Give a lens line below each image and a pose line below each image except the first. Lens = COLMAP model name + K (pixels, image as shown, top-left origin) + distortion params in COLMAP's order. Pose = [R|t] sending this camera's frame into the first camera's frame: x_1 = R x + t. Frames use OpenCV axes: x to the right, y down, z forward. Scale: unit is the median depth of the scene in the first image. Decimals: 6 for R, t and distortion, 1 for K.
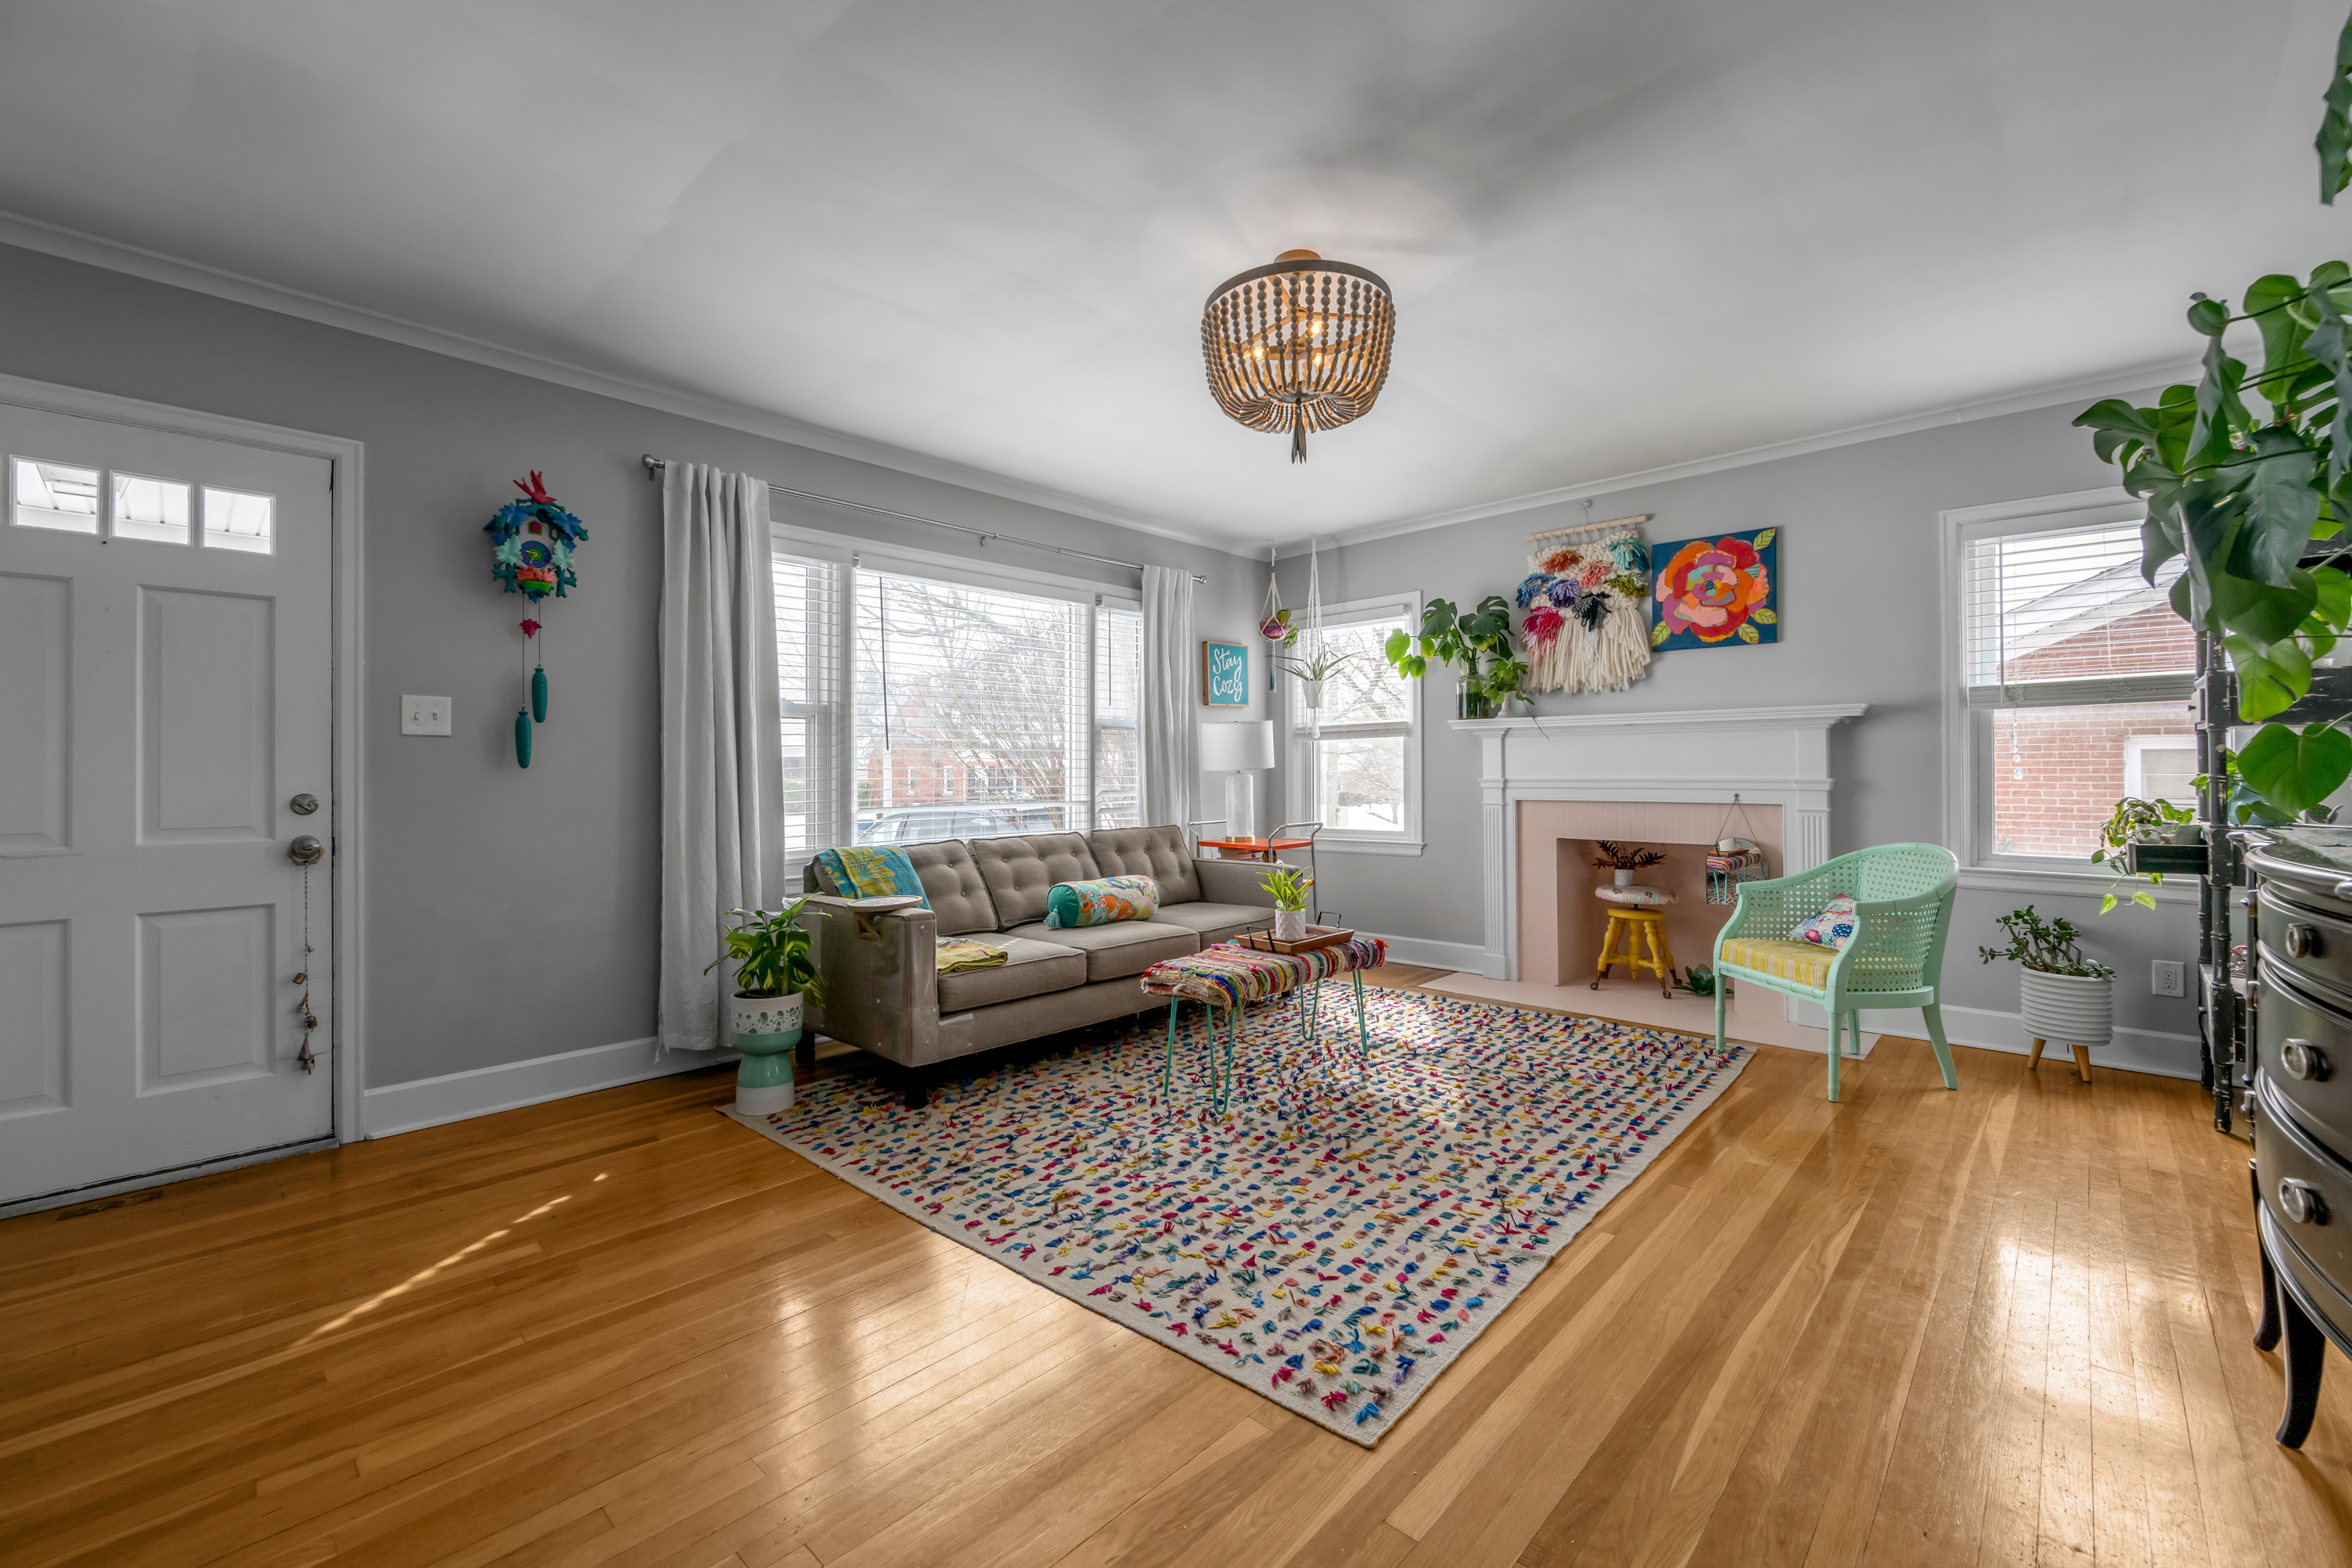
lens RADIAL K [[965.7, 0, 1171.7], [0, 965.7, 768.1], [0, 0, 1]] dist [0.000377, 0.000069]
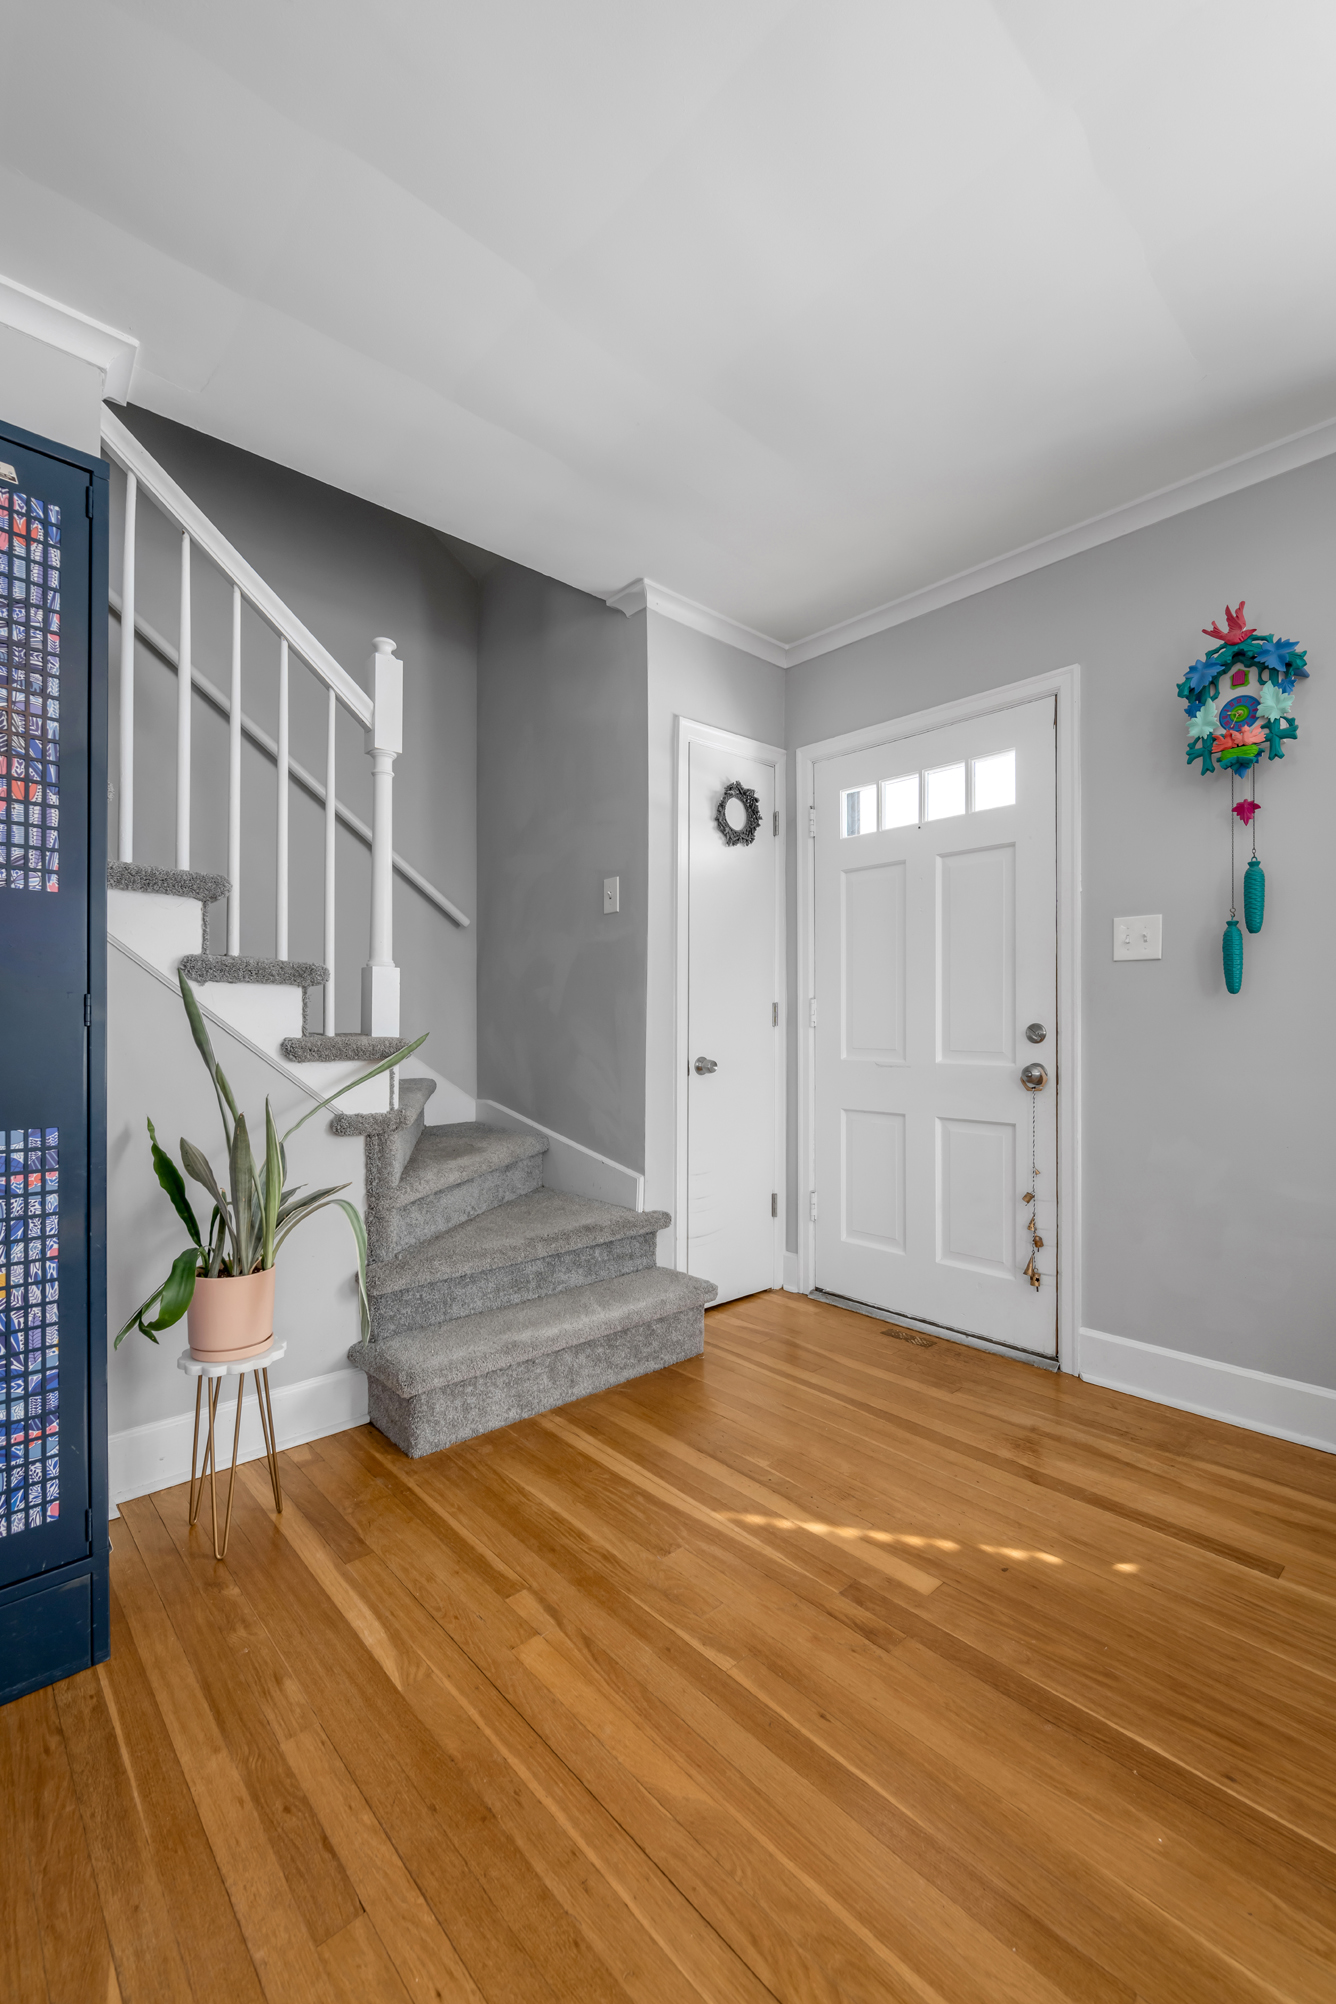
lens RADIAL K [[831.9, 0, 666.8], [0, 831.9, 1023.7], [0, 0, 1]] dist [-0.008310, 0.000127]
pose [[-0.069056, 0.003754, -0.997606, 0.028079], [0.007228, 0.999969, 0.003263, 0.019558], [0.997587, -0.006985, -0.069081, 0.609357]]
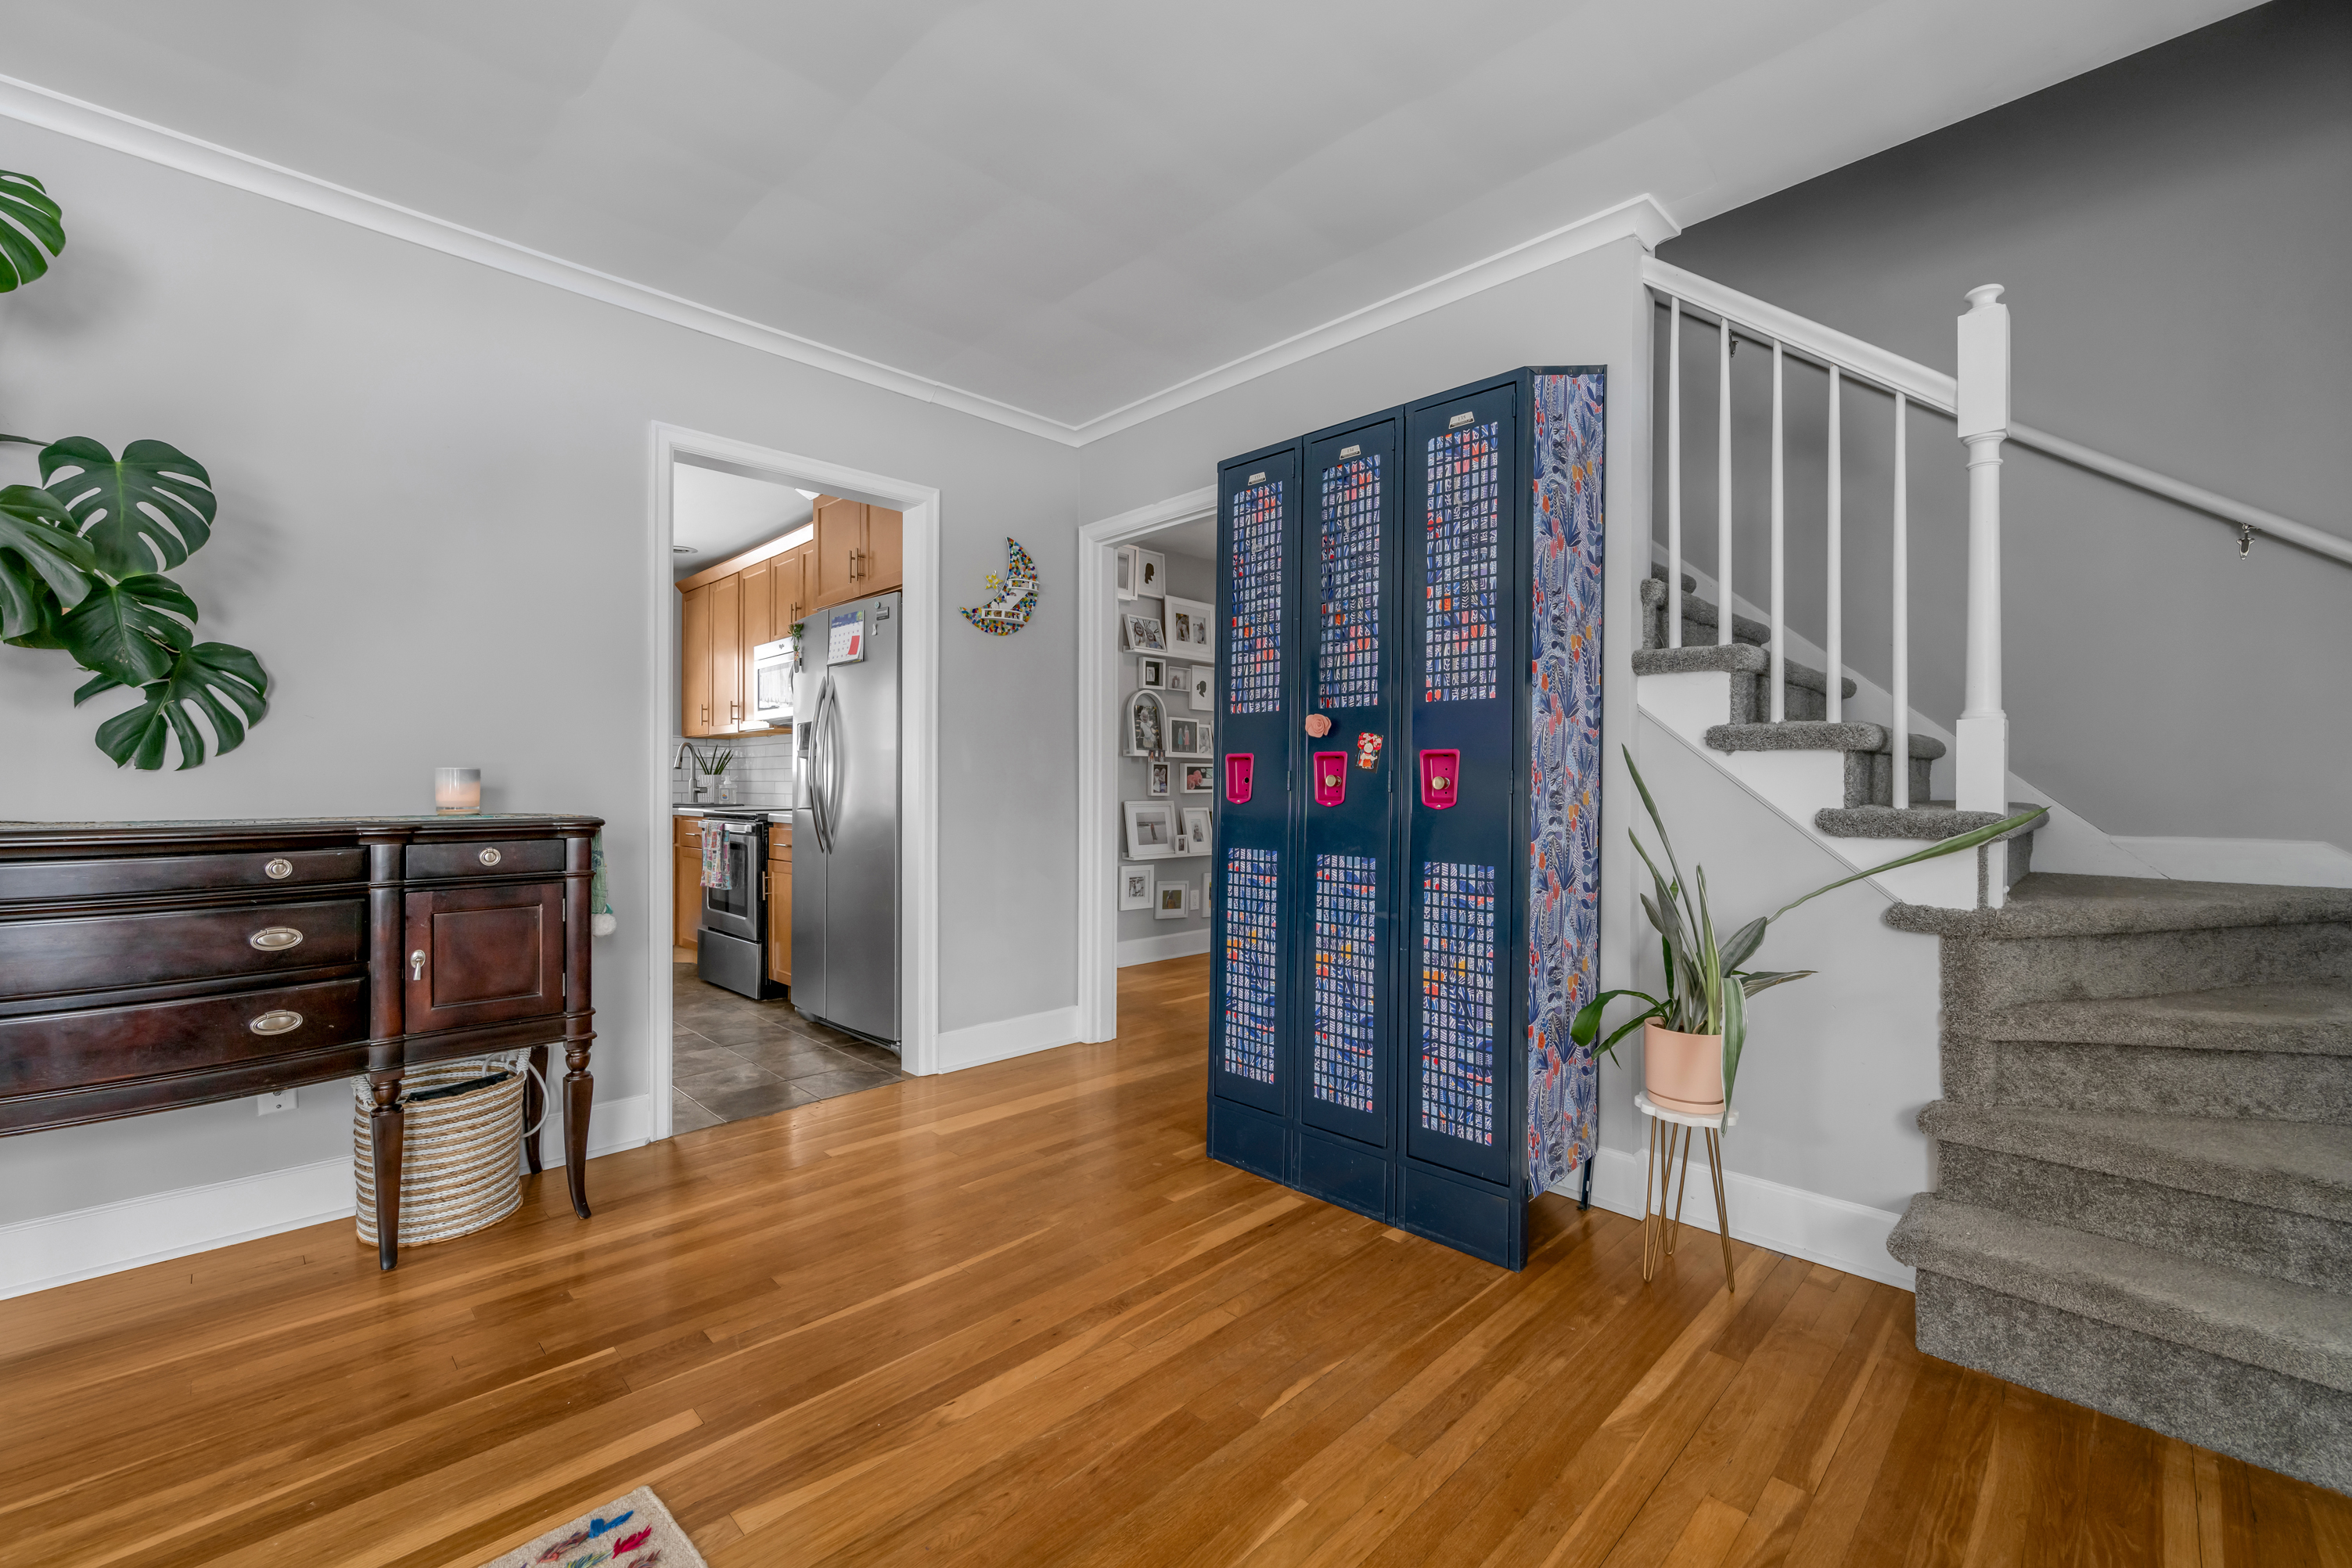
lens RADIAL K [[963.3, 0, 1174.5], [0, 963.3, 779.0], [0, 0, 1]] dist [-0.005230, 0.000051]
pose [[-0.999509, 0.002178, 0.031268, -0.169040], [0.001805, 0.999927, -0.011965, 0.017174], [-0.031292, -0.011903, -0.999439, 0.970375]]
